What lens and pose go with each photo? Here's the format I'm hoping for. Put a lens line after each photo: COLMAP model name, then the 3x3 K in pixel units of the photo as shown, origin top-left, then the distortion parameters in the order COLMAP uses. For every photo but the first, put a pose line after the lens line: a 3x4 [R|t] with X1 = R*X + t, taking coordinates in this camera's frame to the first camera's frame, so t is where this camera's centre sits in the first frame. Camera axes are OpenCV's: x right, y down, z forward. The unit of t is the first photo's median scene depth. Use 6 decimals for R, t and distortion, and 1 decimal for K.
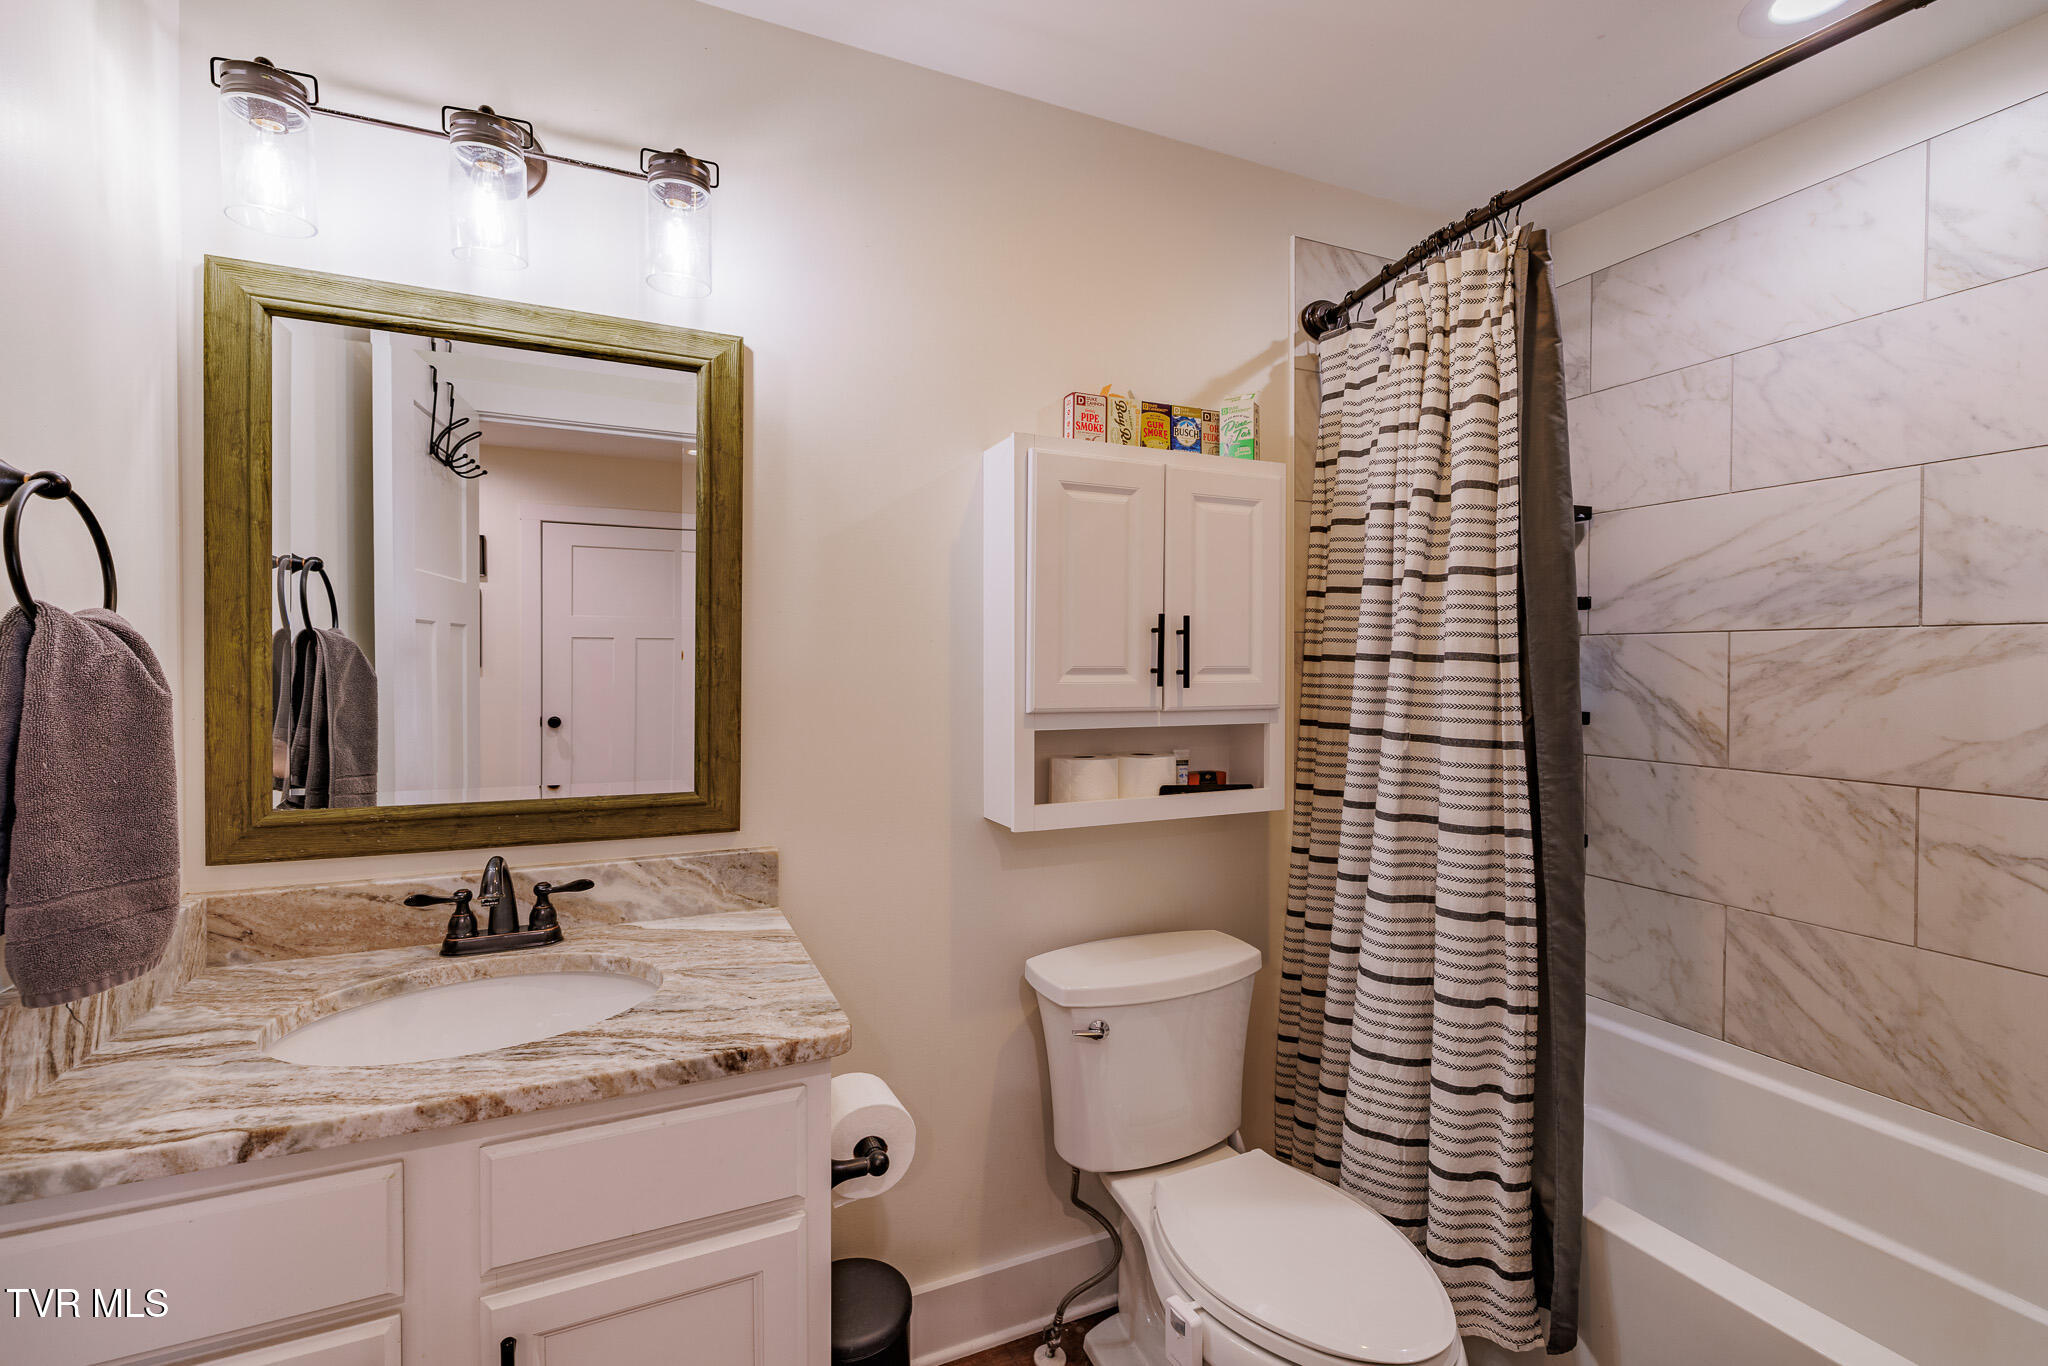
lens RADIAL K [[864.2, 0, 963.2], [0, 864.2, 667.7], [0, 0, 1]] dist [-0.002695, 0.000045]
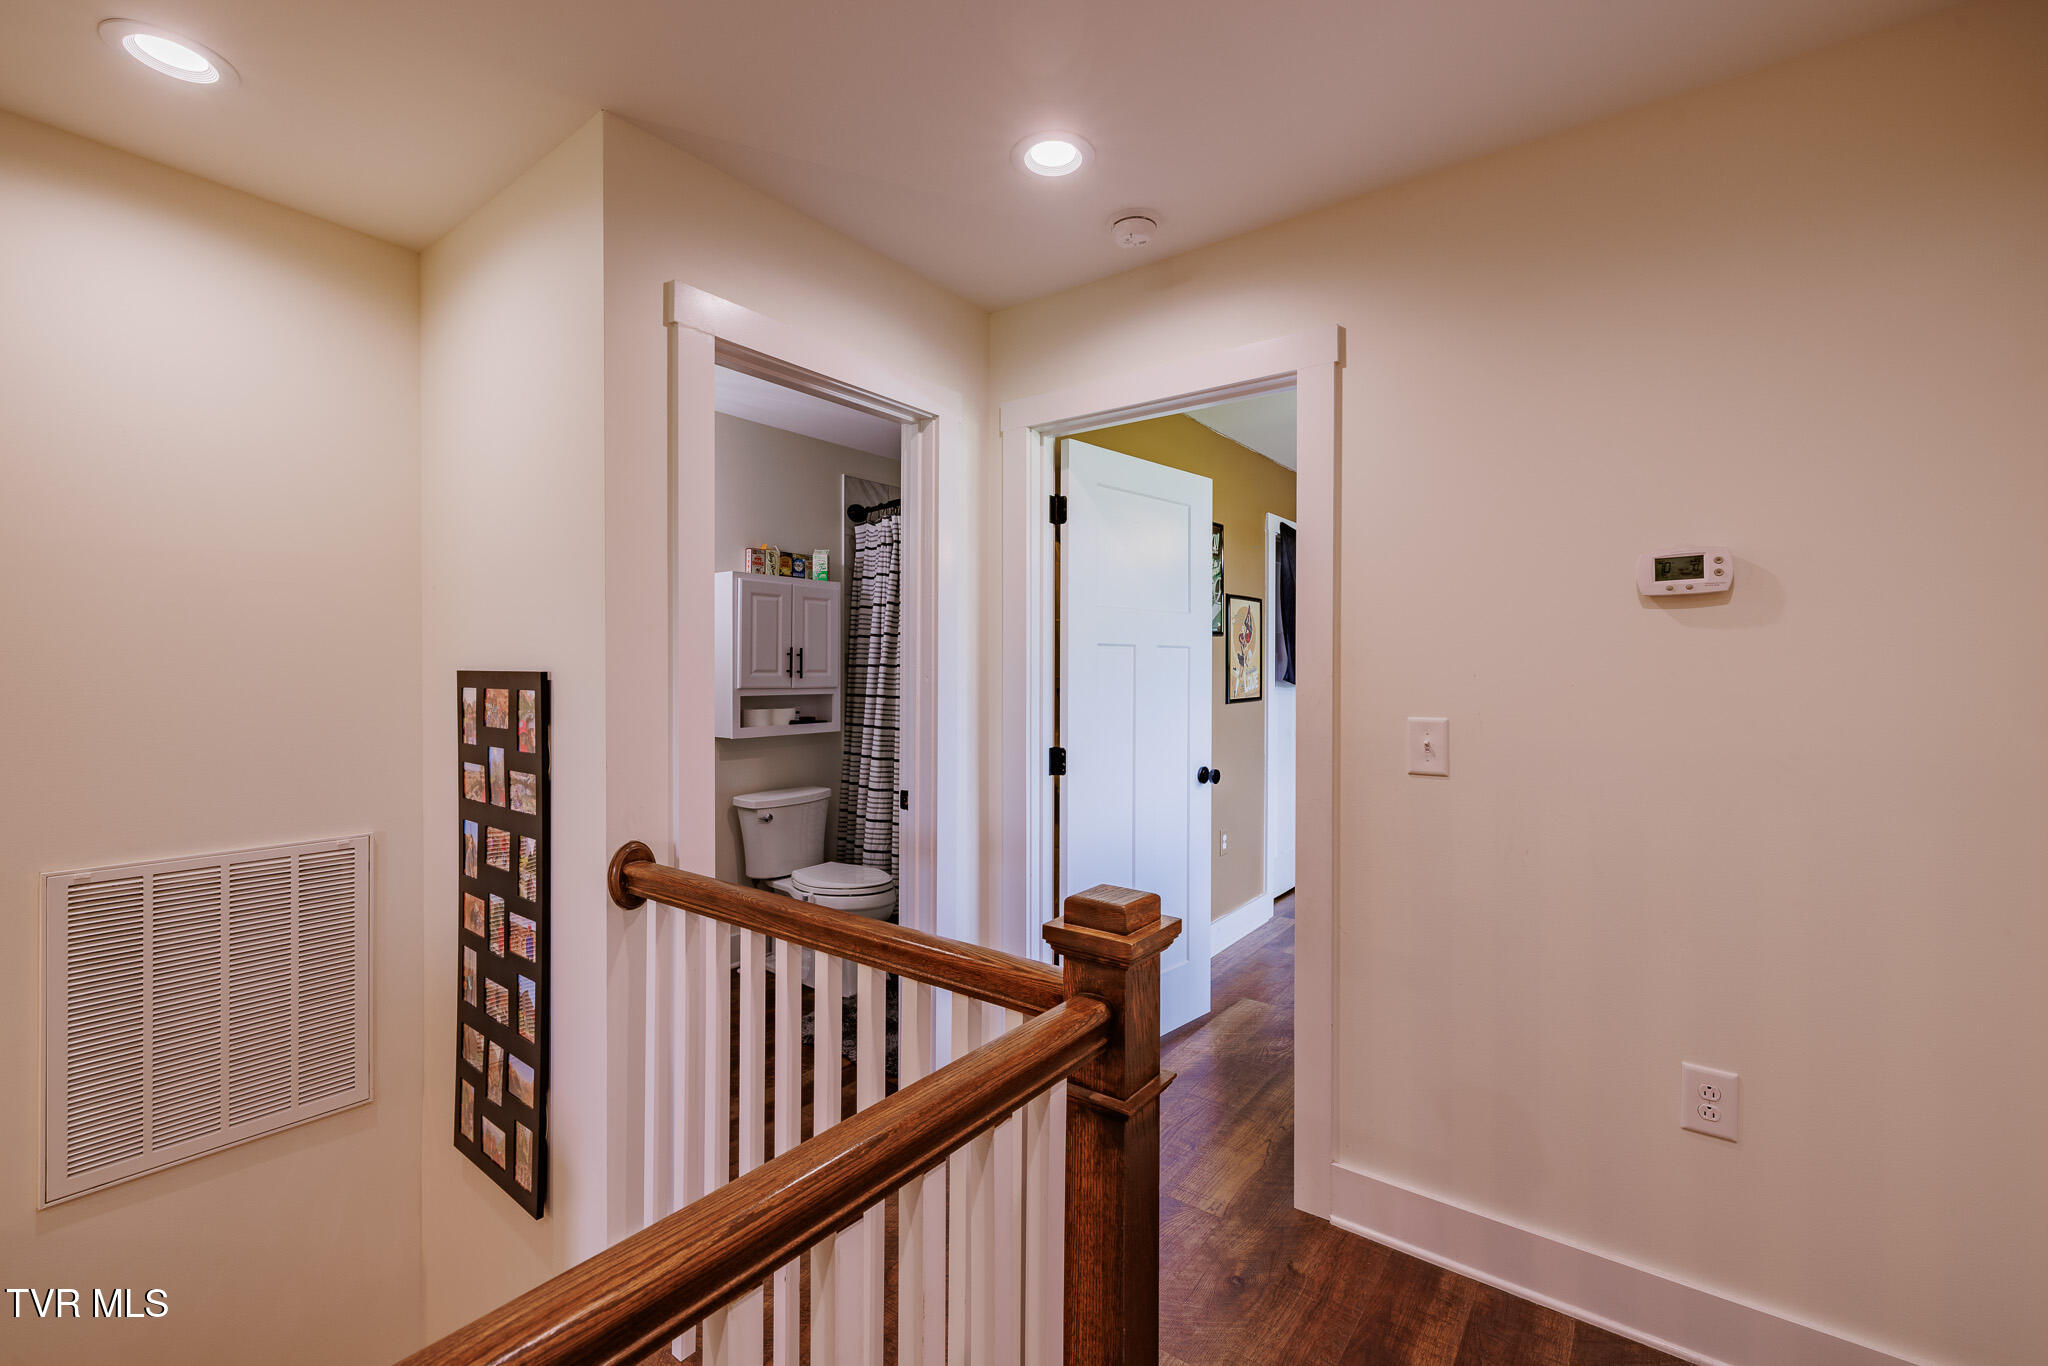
lens RADIAL K [[864.2, 0, 1013.5], [0, 864.2, 668.1], [0, 0, 1]] dist [-0.002695, 0.000045]
pose [[0.844998, 0.002436, 0.534764, -0.513688], [-0.002748, 0.999996, -0.000212, -0.005851], [-0.534763, -0.001290, 0.845001, -1.309114]]
